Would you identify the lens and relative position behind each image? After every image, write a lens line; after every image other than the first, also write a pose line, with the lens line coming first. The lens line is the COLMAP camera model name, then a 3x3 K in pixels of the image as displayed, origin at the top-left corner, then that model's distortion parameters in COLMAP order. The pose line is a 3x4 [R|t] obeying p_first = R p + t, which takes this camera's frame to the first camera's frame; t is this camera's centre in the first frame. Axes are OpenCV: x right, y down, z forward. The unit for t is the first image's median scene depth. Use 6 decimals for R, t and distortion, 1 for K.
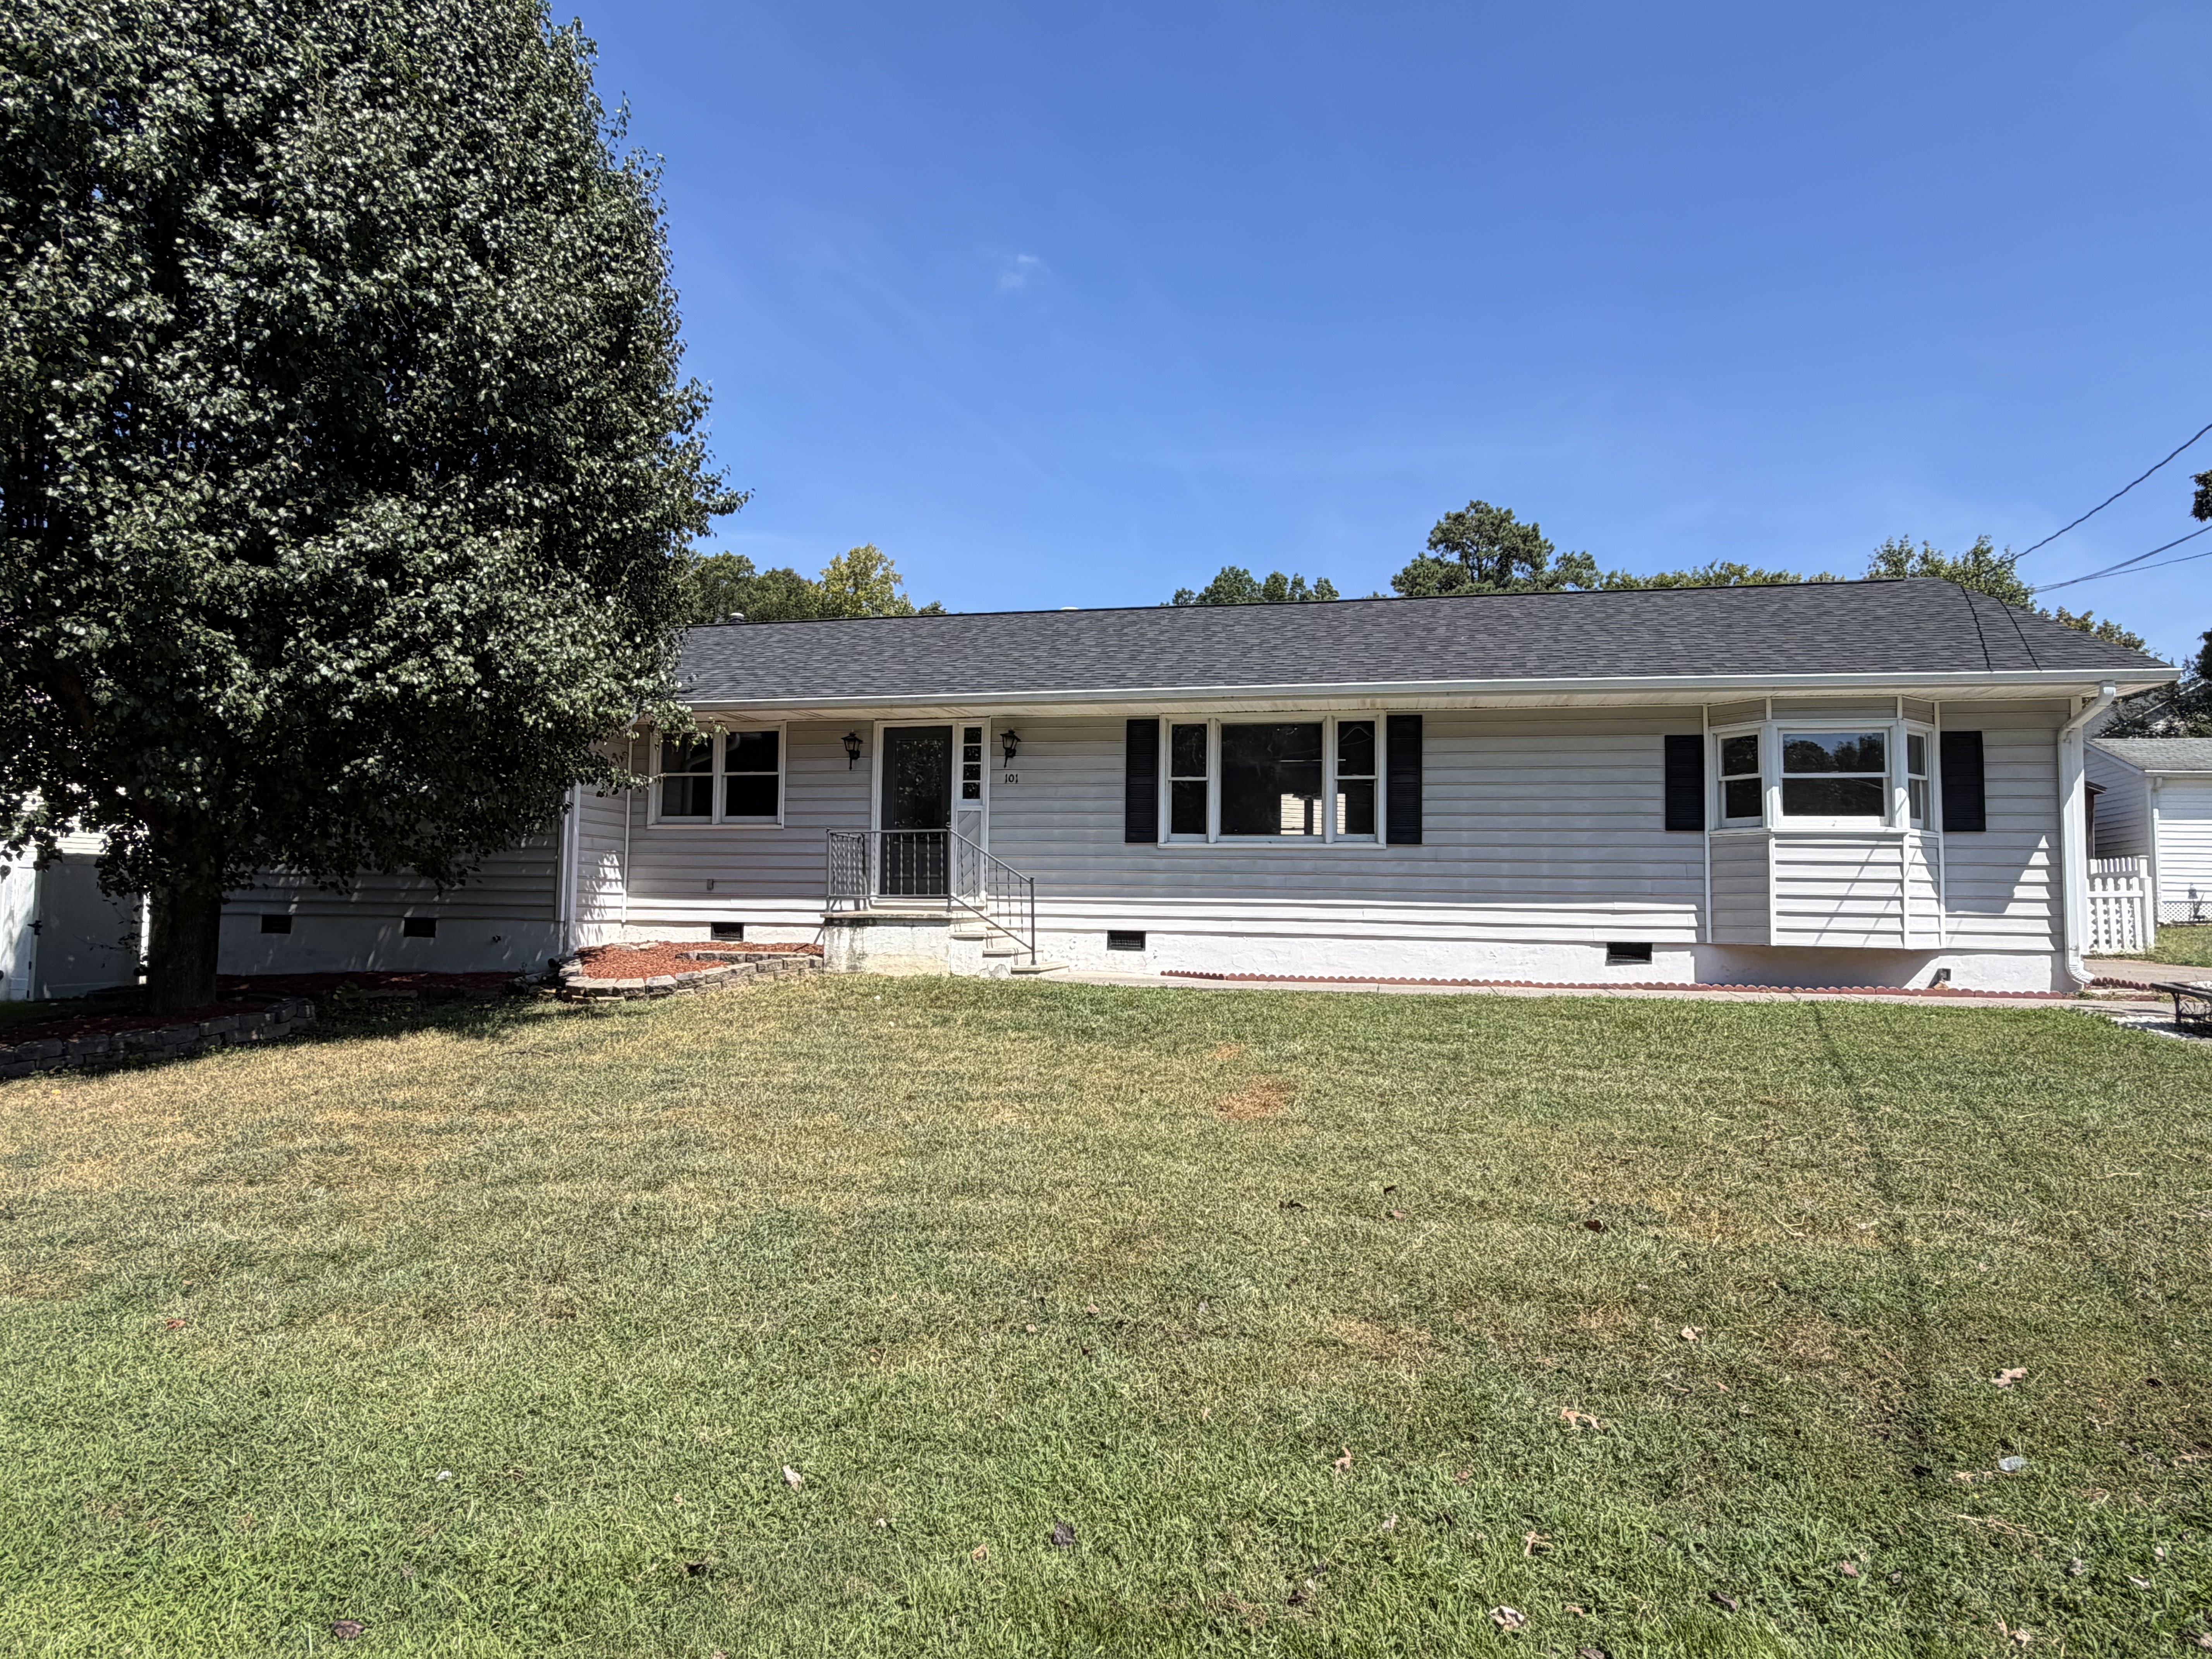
lens RADIAL K [[1300.2, 0, 1106.0], [0, 1300.2, 829.5], [0, 0, 1]] dist [0.008106, -0.000498]
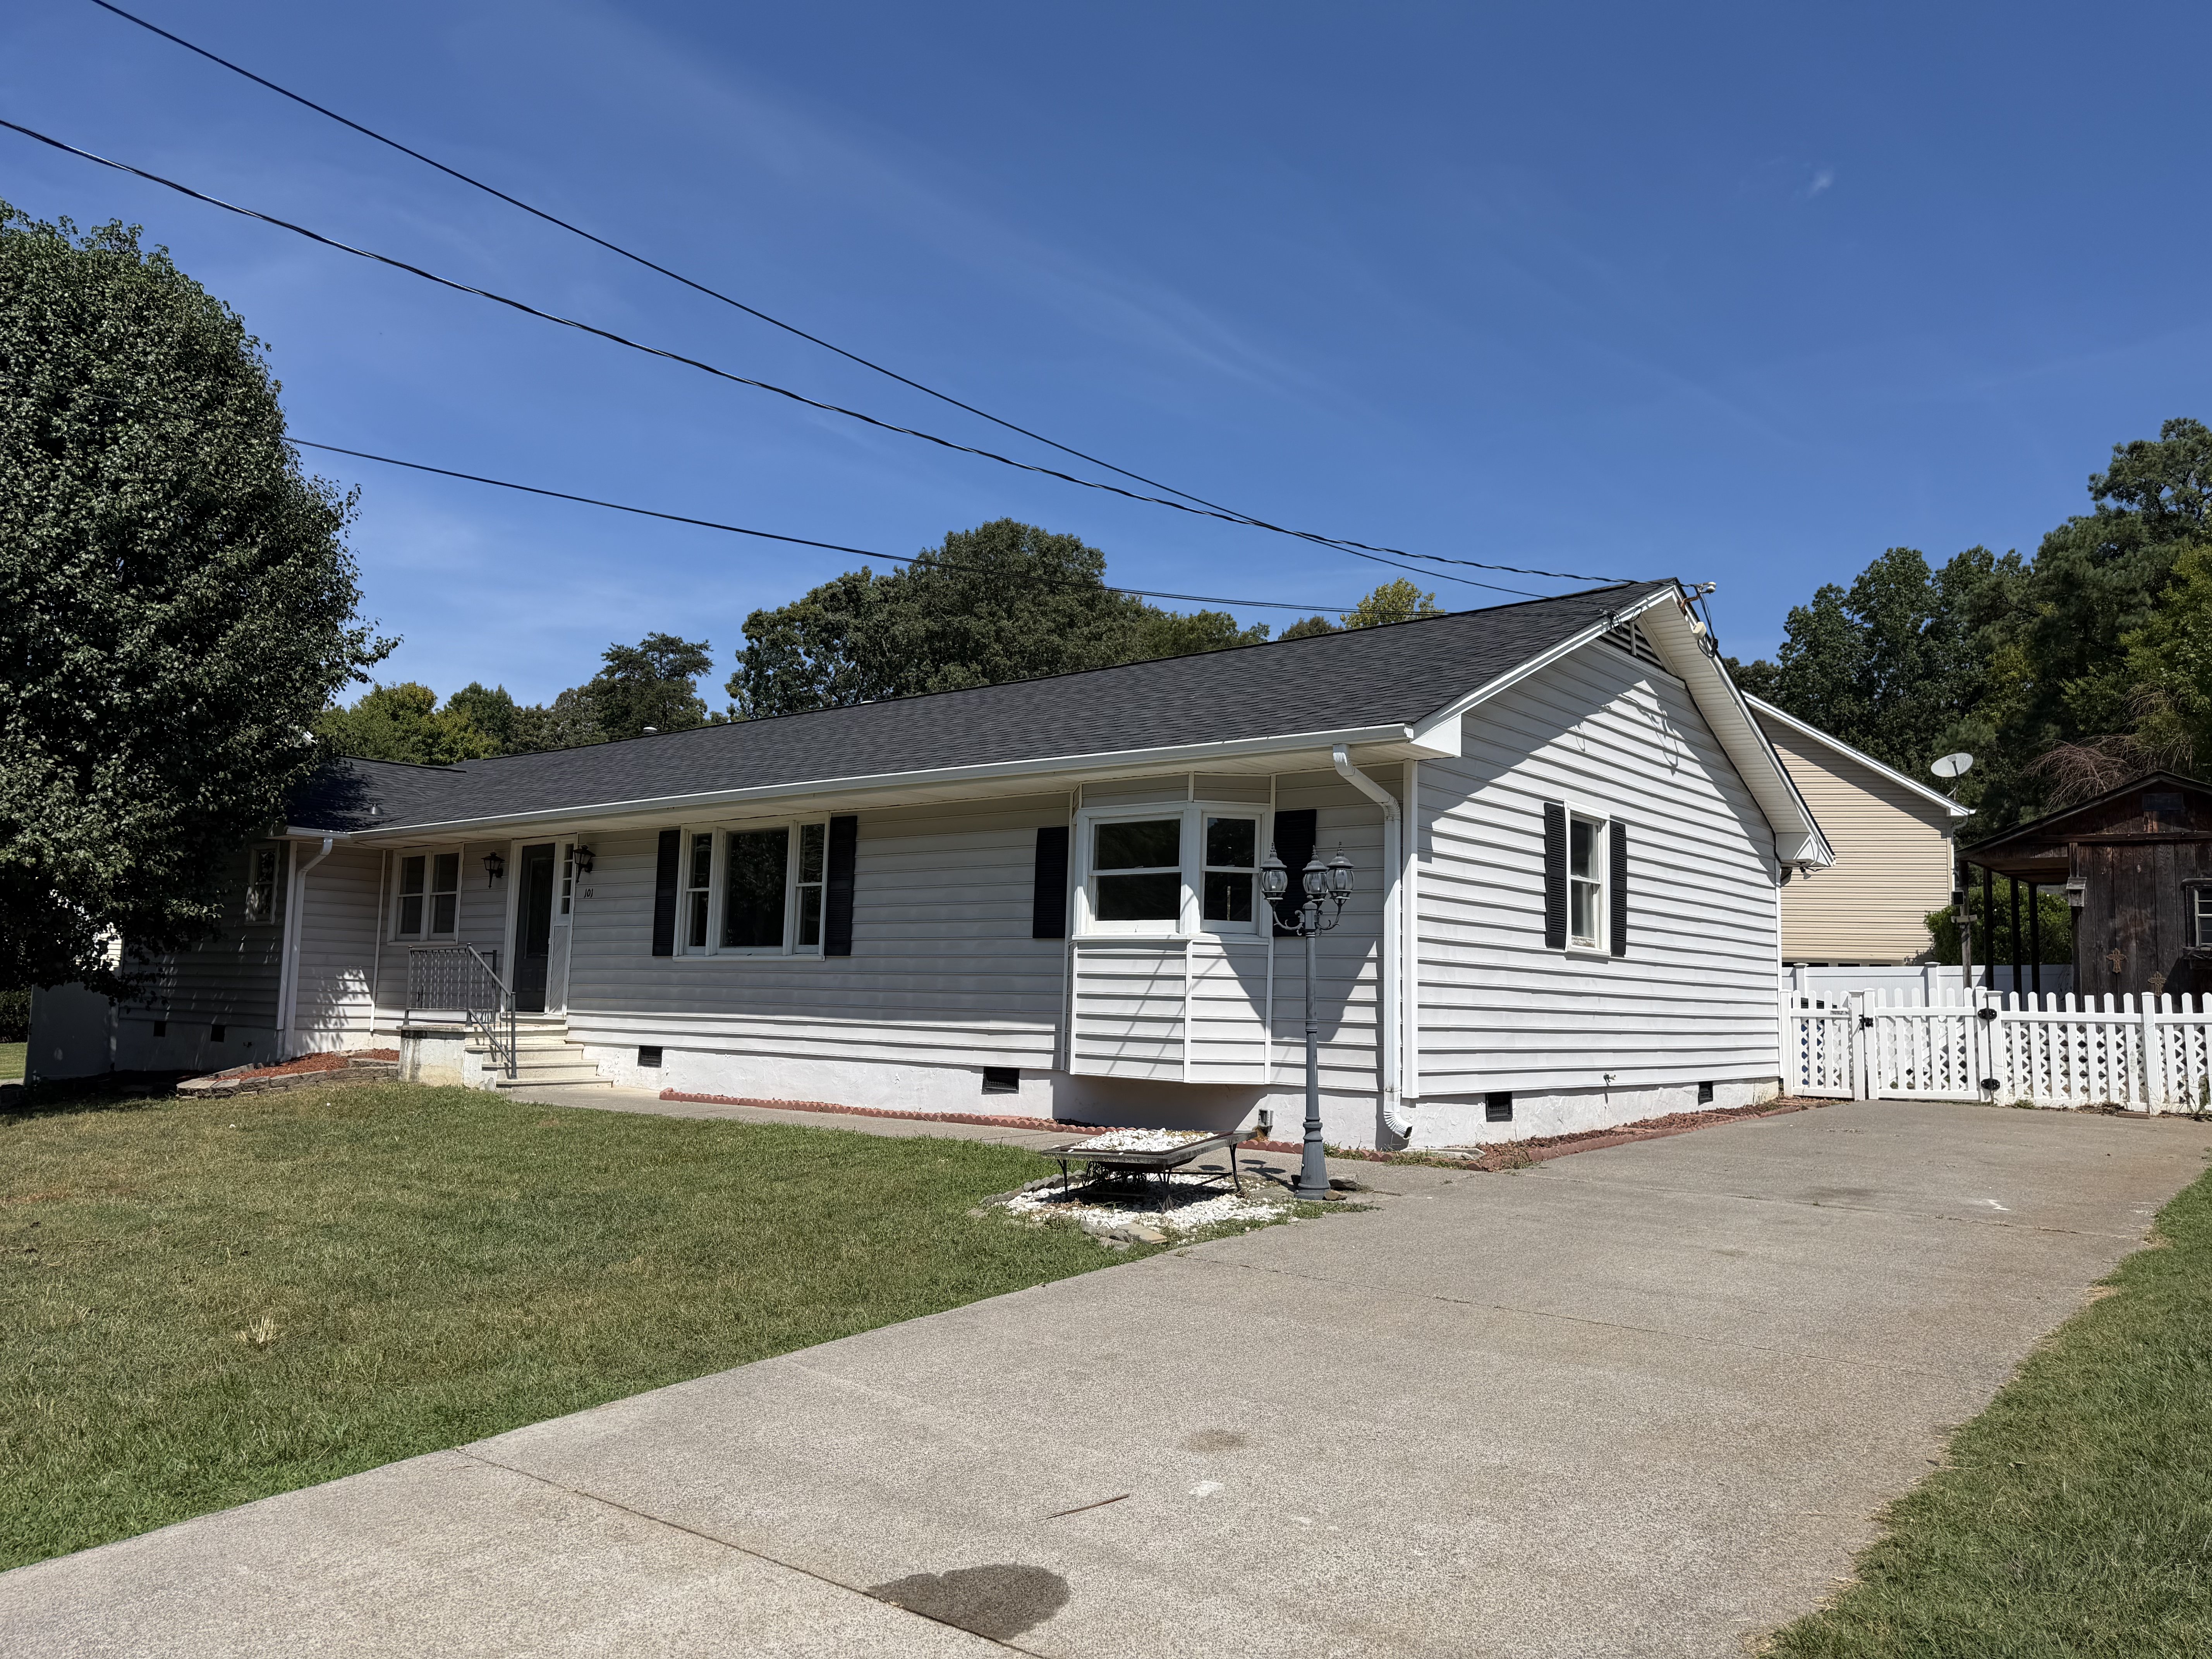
lens RADIAL K [[1586.6, 0, 1106.0], [0, 1586.6, 829.5], [0, 0, 1]] dist [0.135651, -0.263166]
pose [[0.888326, -0.043551, -0.457143, 0.925607], [0.018526, 0.998081, -0.059084, -0.007683], [0.458839, 0.044016, 0.887429, 0.078669]]
